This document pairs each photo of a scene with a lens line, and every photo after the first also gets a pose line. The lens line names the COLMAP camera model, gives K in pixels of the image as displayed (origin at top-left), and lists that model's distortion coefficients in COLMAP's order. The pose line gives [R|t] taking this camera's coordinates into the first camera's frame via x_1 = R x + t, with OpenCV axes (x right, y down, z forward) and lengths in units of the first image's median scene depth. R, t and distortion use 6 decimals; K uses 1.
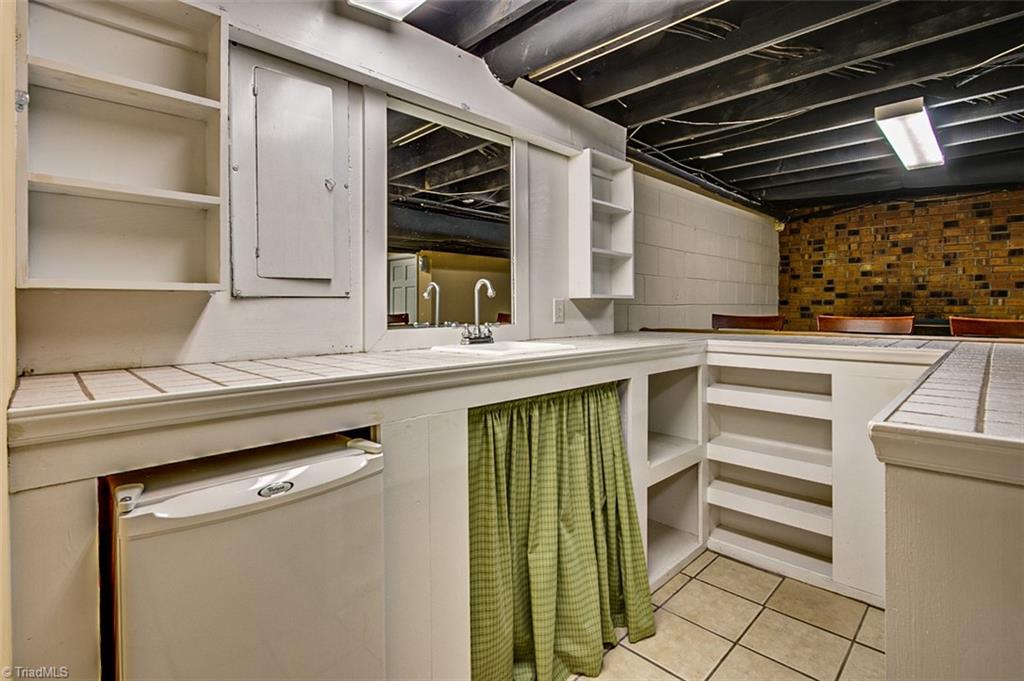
lens RADIAL K [[485.5, 0, 494.6], [0, 485.5, 305.5], [0, 0, 1]] dist [0.002902, 0.002421]
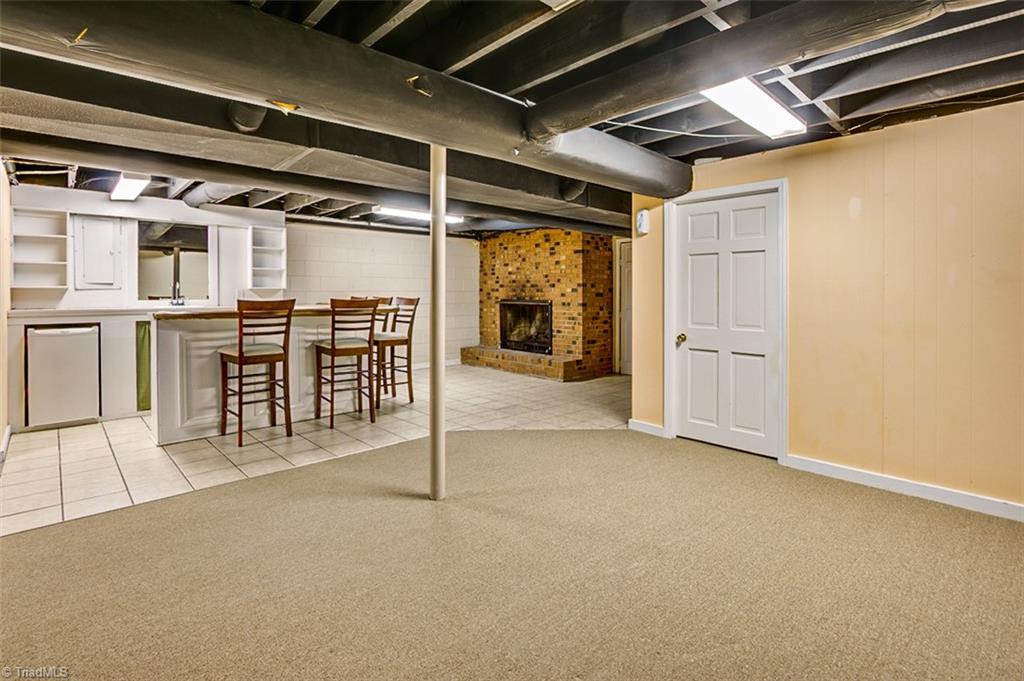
lens RADIAL K [[485.5, 0, 475.2], [0, 485.5, 291.9], [0, 0, 1]] dist [0.002902, 0.002421]
pose [[0.998277, 0.001761, -0.058653, 0.819792], [-0.001609, 0.999995, 0.002639, -0.004943], [0.058657, -0.002540, 0.998275, -0.746377]]
